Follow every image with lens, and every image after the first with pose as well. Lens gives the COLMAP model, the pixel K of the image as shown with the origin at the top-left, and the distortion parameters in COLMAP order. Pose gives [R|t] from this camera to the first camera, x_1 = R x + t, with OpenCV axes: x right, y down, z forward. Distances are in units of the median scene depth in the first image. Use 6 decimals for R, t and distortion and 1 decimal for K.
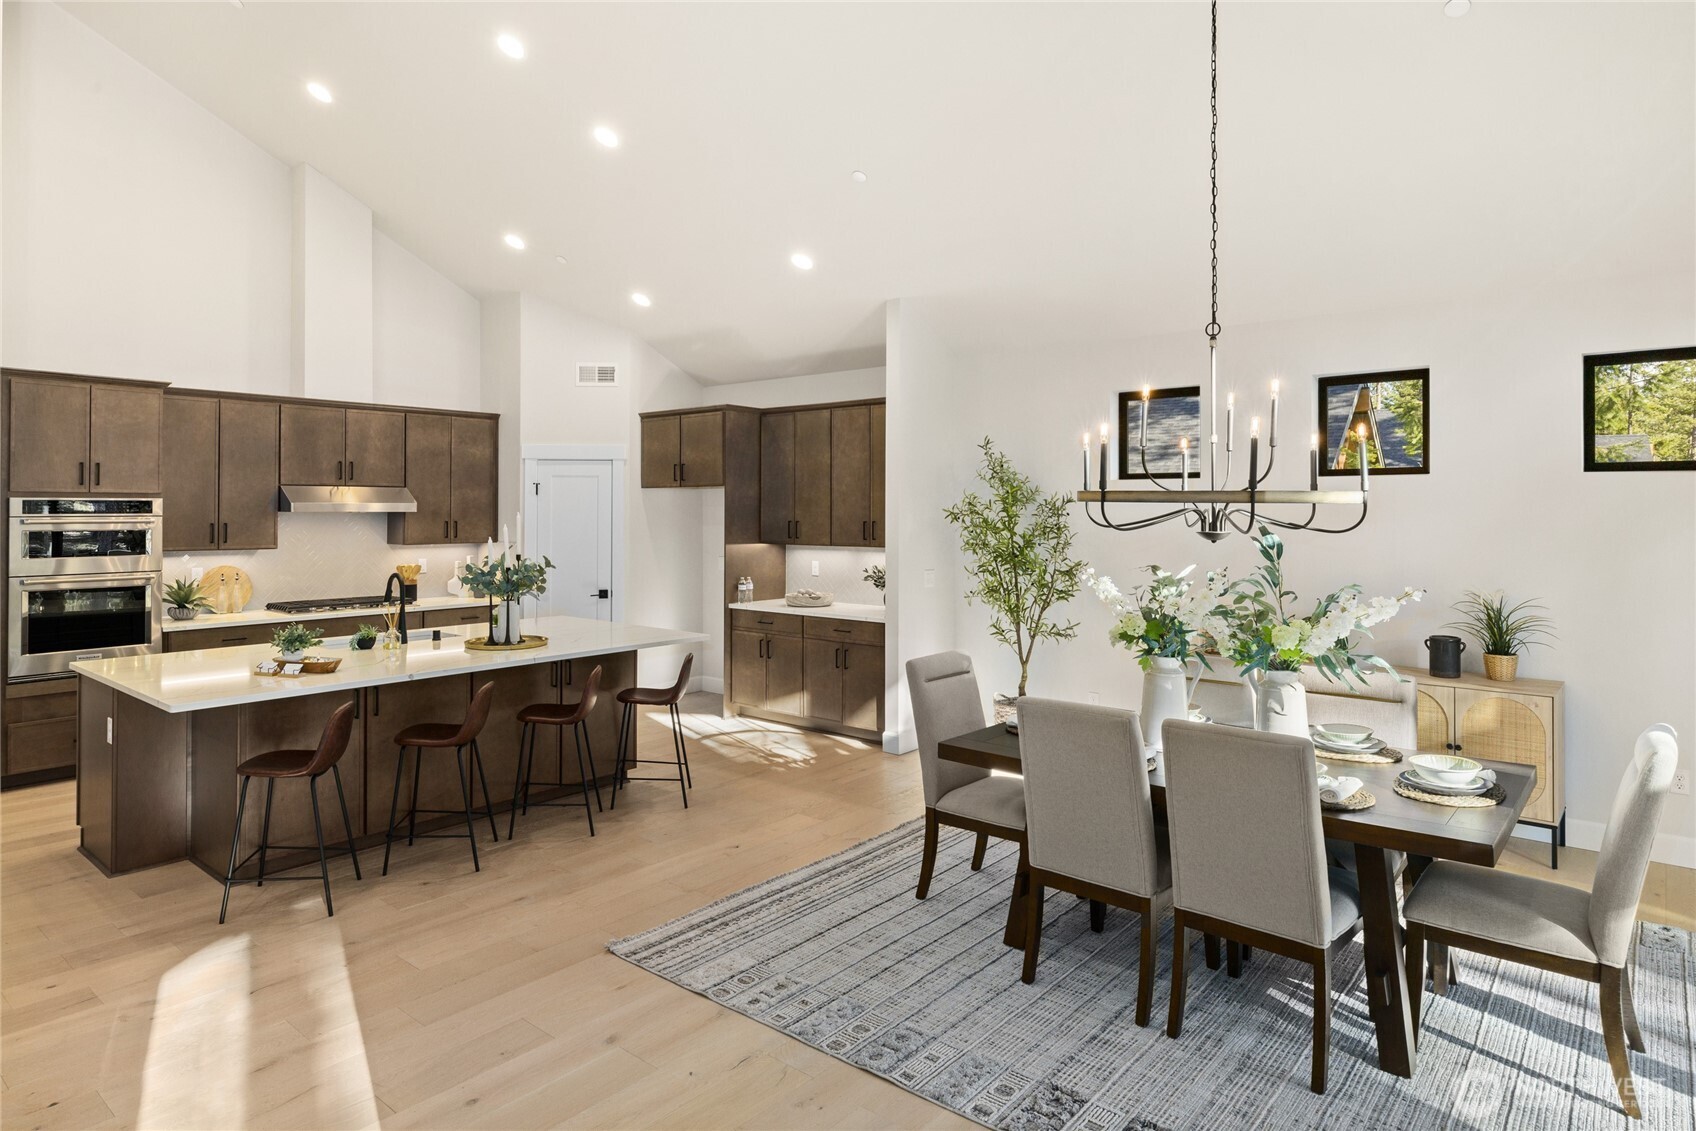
lens RADIAL K [[967.7, 0, 854.5], [0, 967.7, 520.0], [0, 0, 1]] dist [-0.001166, 0.000210]
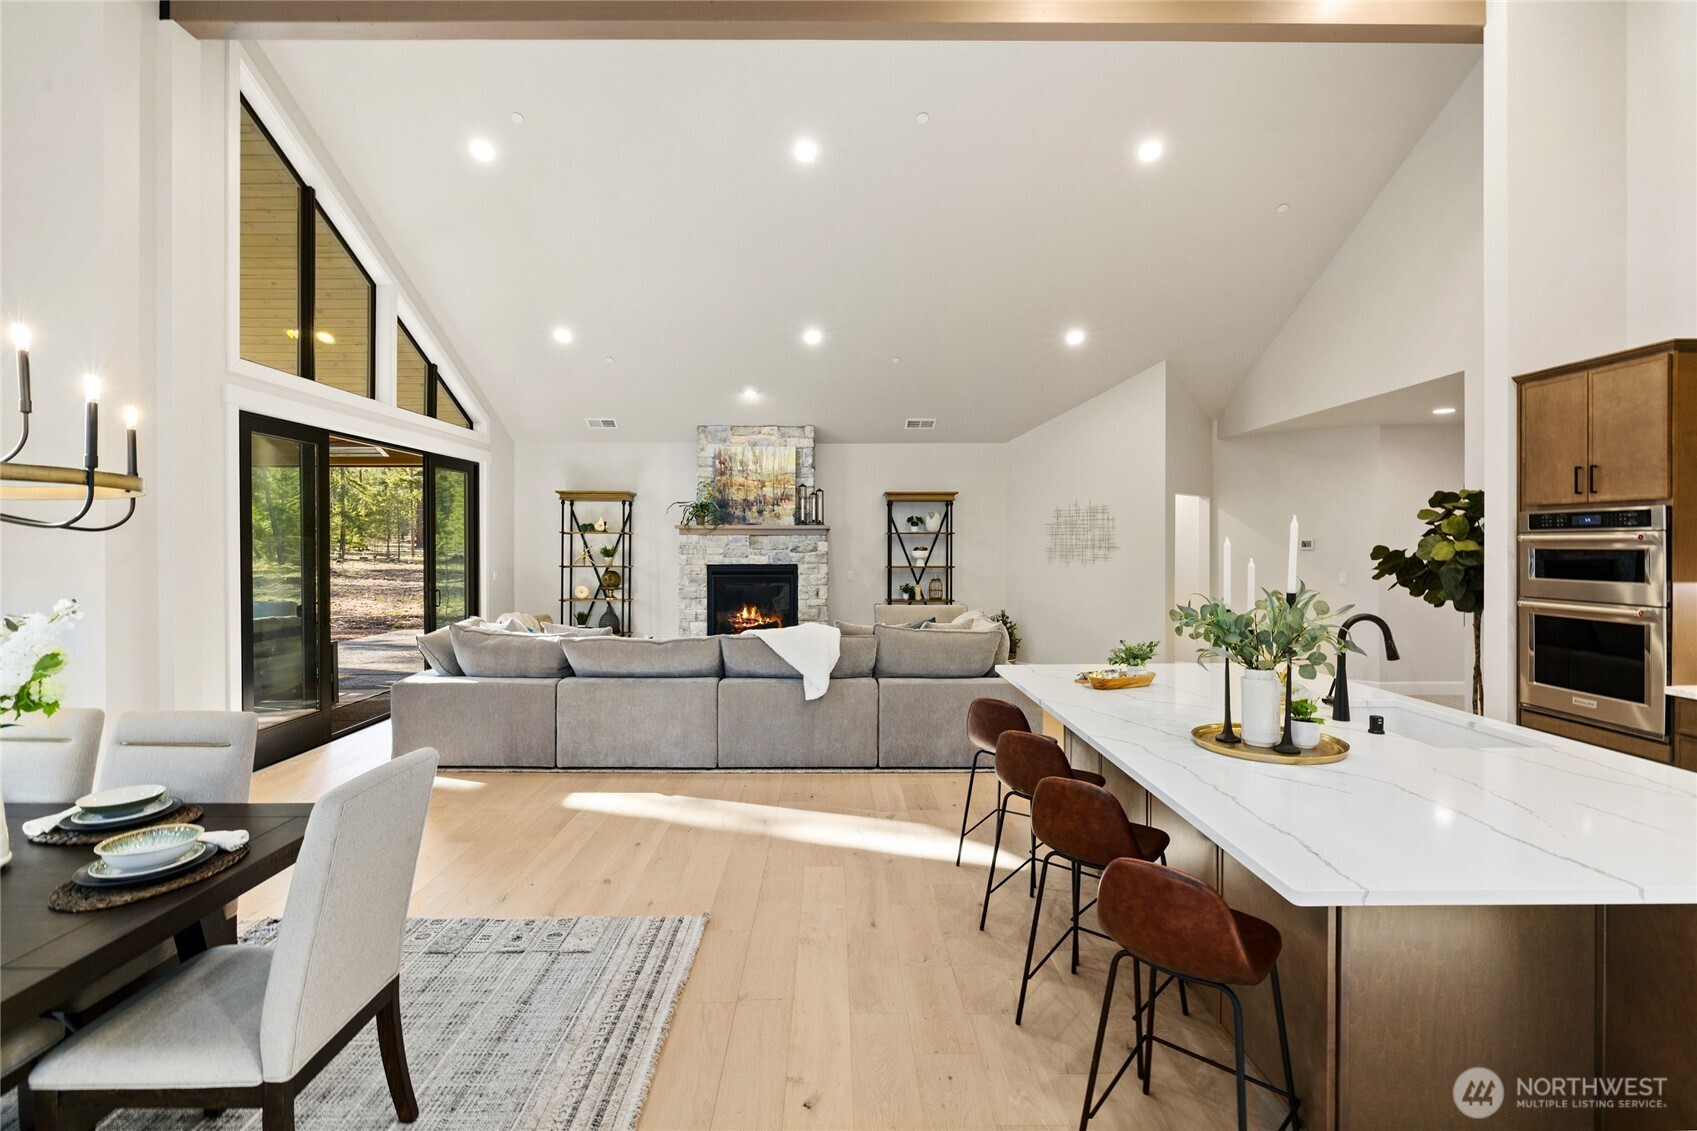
lens RADIAL K [[788.8, 0, 836.5], [0, 788.8, 542.0], [0, 0, 1]] dist [0.001912, -0.000092]
pose [[-0.767002, -0.000671, -0.641645, 0.116449], [-0.004834, 0.999977, 0.004732, 0.004426], [0.641627, 0.006731, -0.766987, 0.979175]]
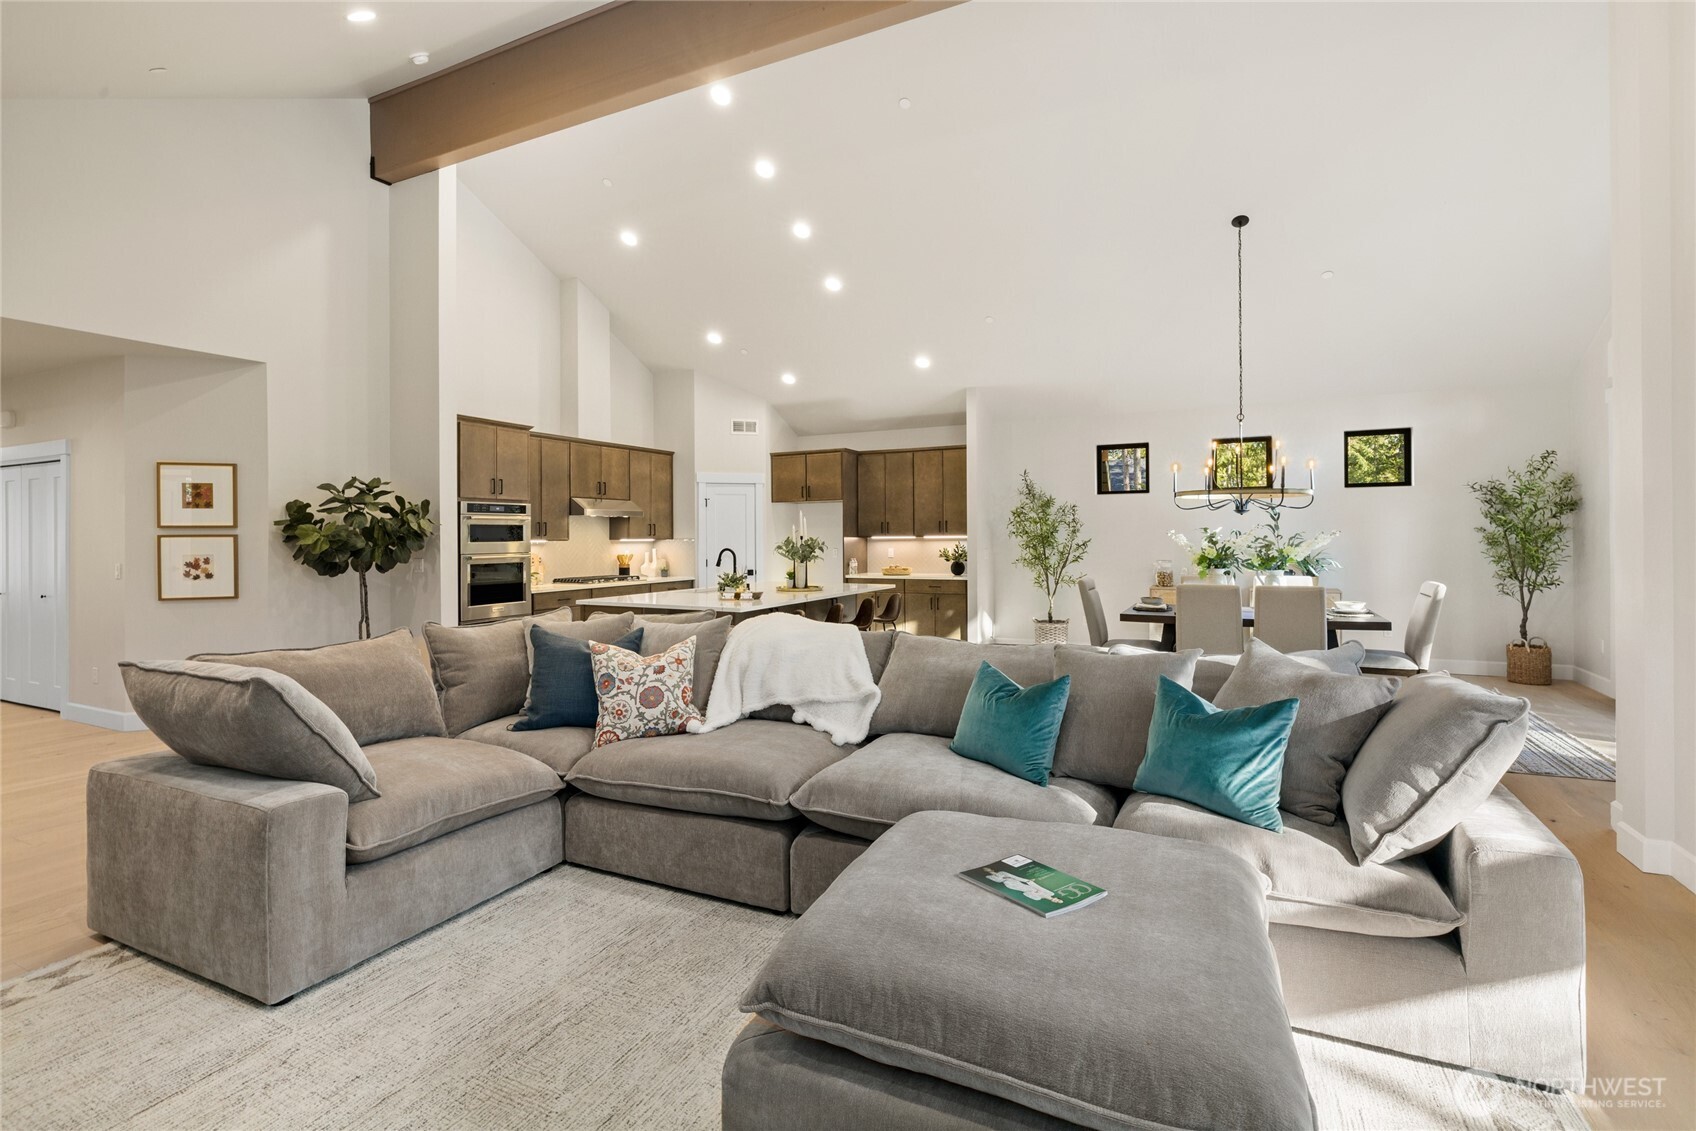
lens RADIAL K [[788.4, 0, 847.8], [0, 788.4, 550.9], [0, 0, 1]] dist [0.001912, -0.000092]
pose [[0.972927, -0.012853, 0.230755, -0.482026], [0.011529, 0.999908, 0.007088, 0.043882], [-0.230825, -0.004236, 0.972986, -0.281249]]
